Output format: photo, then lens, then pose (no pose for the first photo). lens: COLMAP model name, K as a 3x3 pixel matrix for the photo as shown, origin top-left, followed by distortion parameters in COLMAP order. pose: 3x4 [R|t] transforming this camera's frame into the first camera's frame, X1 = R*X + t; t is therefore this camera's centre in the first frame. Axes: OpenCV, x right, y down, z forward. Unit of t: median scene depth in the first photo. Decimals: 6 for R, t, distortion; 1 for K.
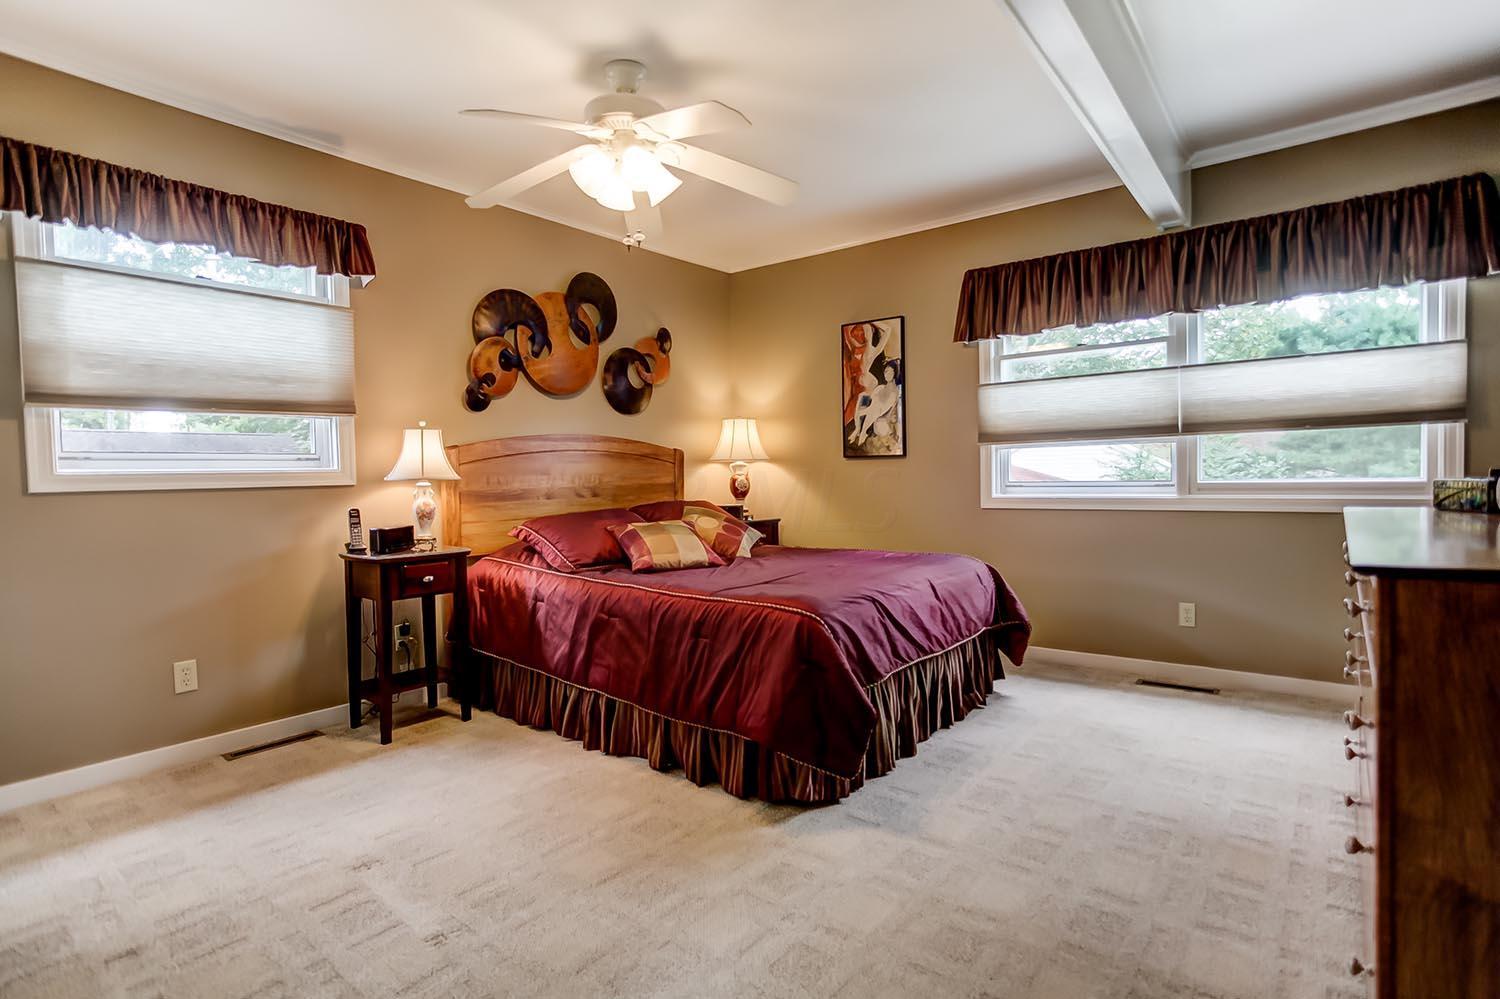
lens RADIAL K [[733.8, 0, 761.6], [0, 733.8, 498.5], [0, 0, 1]] dist [-0.052102, 0.021347]
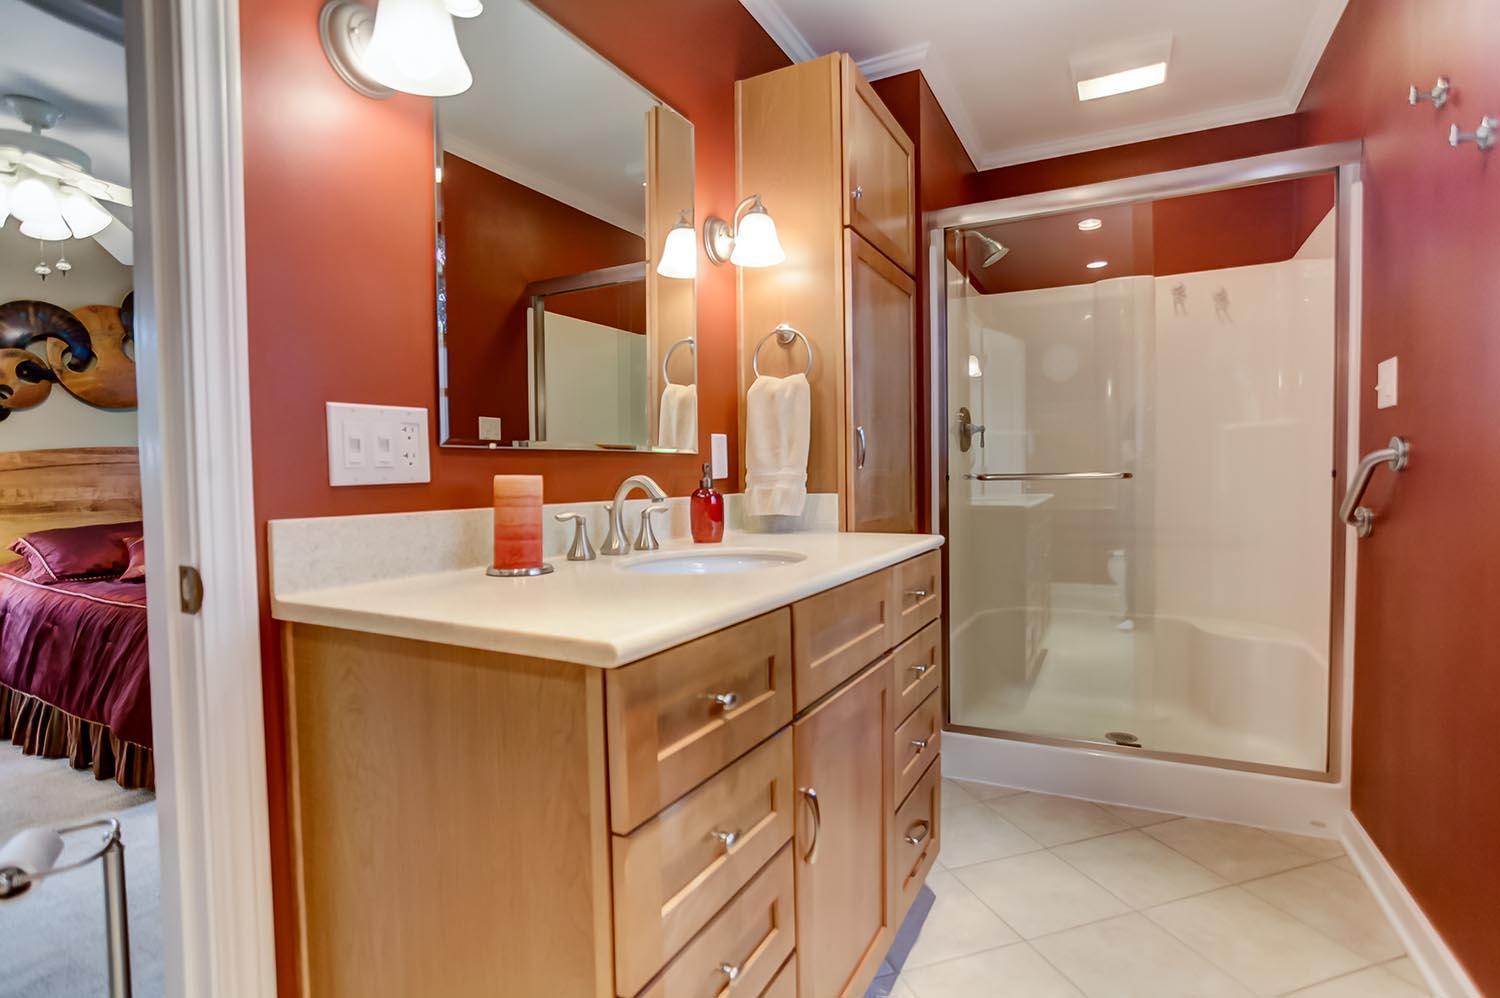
lens RADIAL K [[733.8, 0, 761.6], [0, 733.8, 498.0], [0, 0, 1]] dist [-0.052102, 0.021347]
pose [[0.980184, -0.001127, 0.198088, 0.442608], [0.002727, 0.999966, -0.007804, -0.007339], [-0.198072, 0.008190, 0.980153, -0.152517]]
